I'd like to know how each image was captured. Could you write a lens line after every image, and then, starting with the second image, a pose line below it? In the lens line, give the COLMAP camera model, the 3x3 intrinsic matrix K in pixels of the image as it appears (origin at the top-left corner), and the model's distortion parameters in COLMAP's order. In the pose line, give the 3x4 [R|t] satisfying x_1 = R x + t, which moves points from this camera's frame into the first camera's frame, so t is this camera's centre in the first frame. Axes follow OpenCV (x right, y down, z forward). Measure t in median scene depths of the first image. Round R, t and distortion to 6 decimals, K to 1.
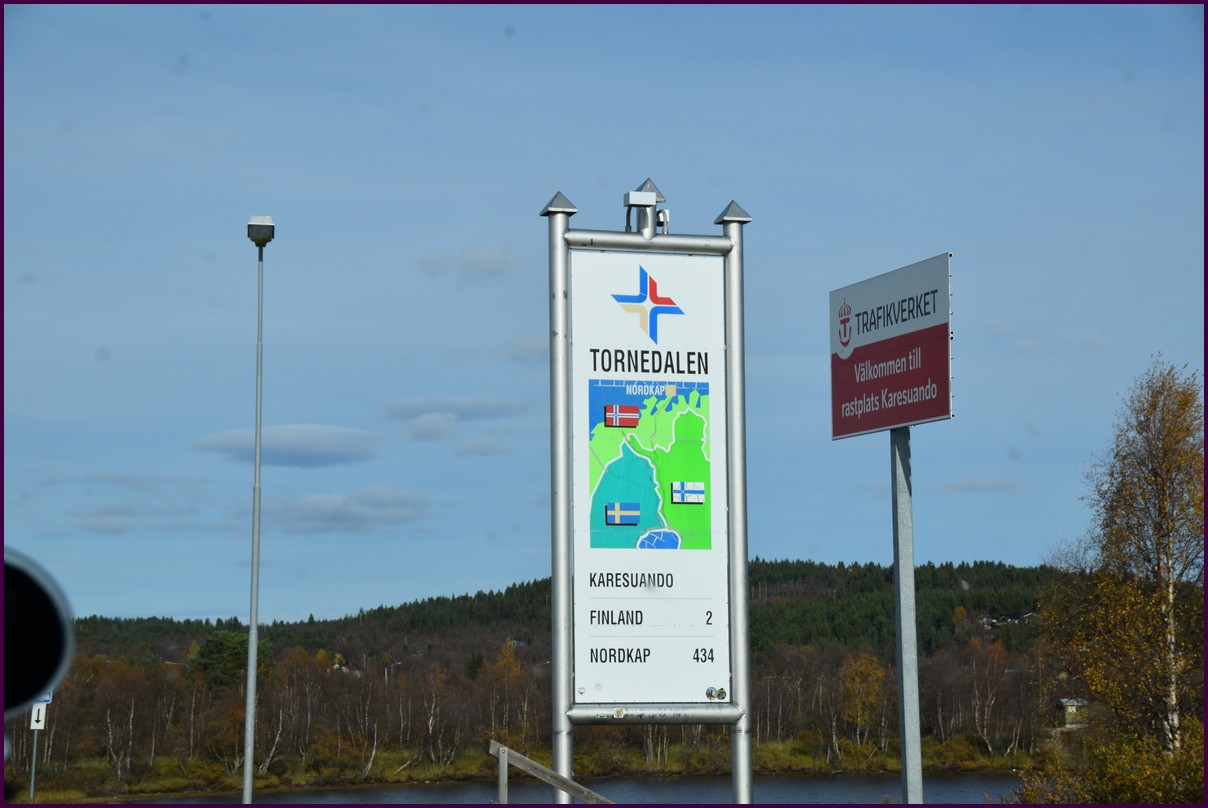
lens RADIAL K [[2782.2, 0, 604.0], [0, 2782.2, 404.0], [0, 0, 1]] dist [0.607192, 0.913708]
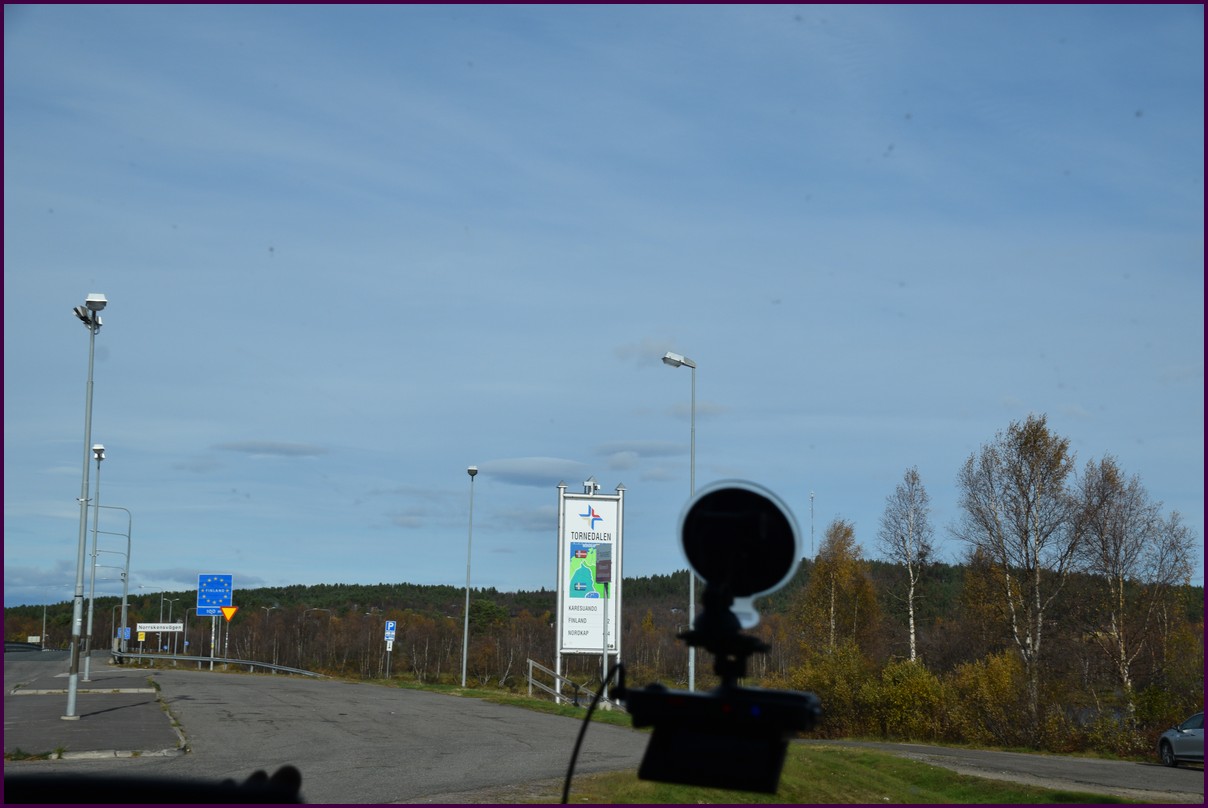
lens RADIAL K [[1853.5, 0, 596.1], [0, 1853.5, 418.7], [0, 0, 1]] dist [0.228354, 0.880921]
pose [[0.996924, 0.017394, -0.076418, 0.174958], [-0.018714, 0.999687, -0.016595, -0.110294], [0.076106, 0.017974, 0.996938, -1.025761]]
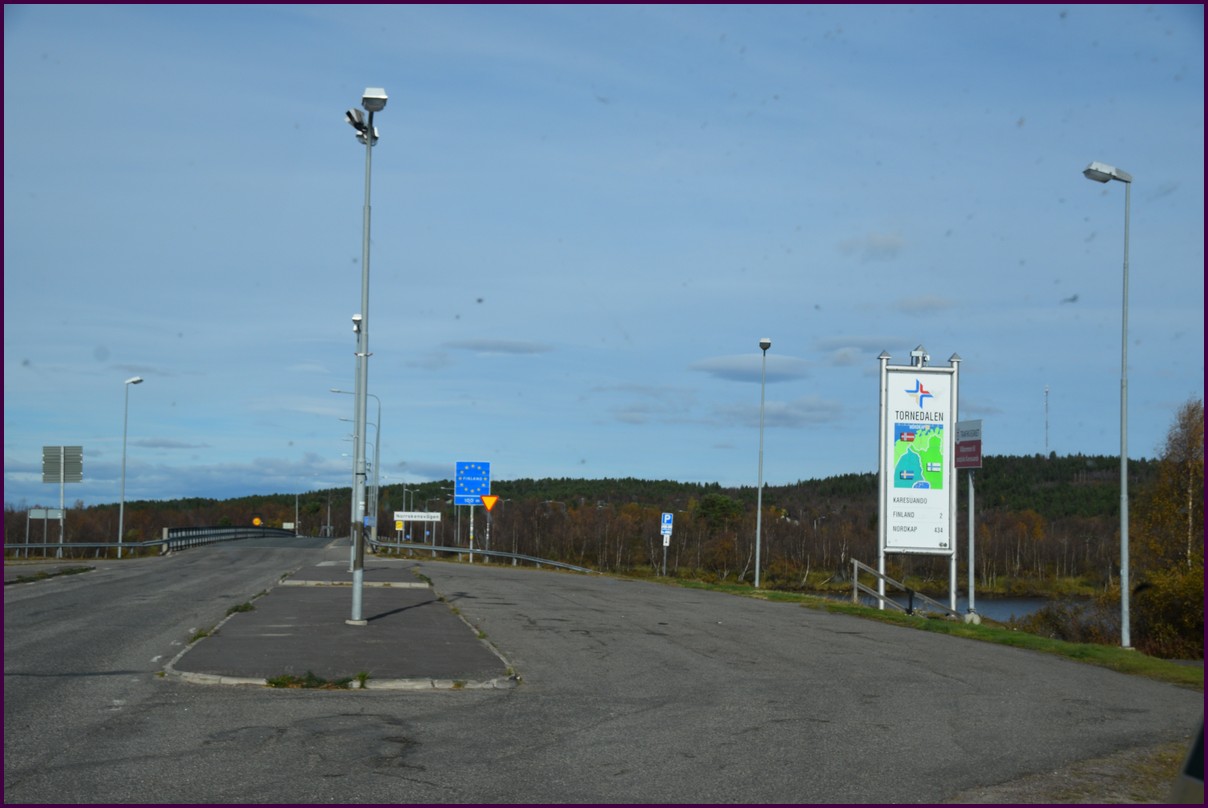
lens RADIAL K [[1853.5, 0, 596.1], [0, 1853.5, 418.7], [0, 0, 1]] dist [0.228354, 0.880921]
pose [[0.980722, 0.020644, -0.194314, 0.059053], [-0.012805, 0.999056, 0.041515, -0.080715], [0.194988, -0.038226, 0.980060, -0.753076]]
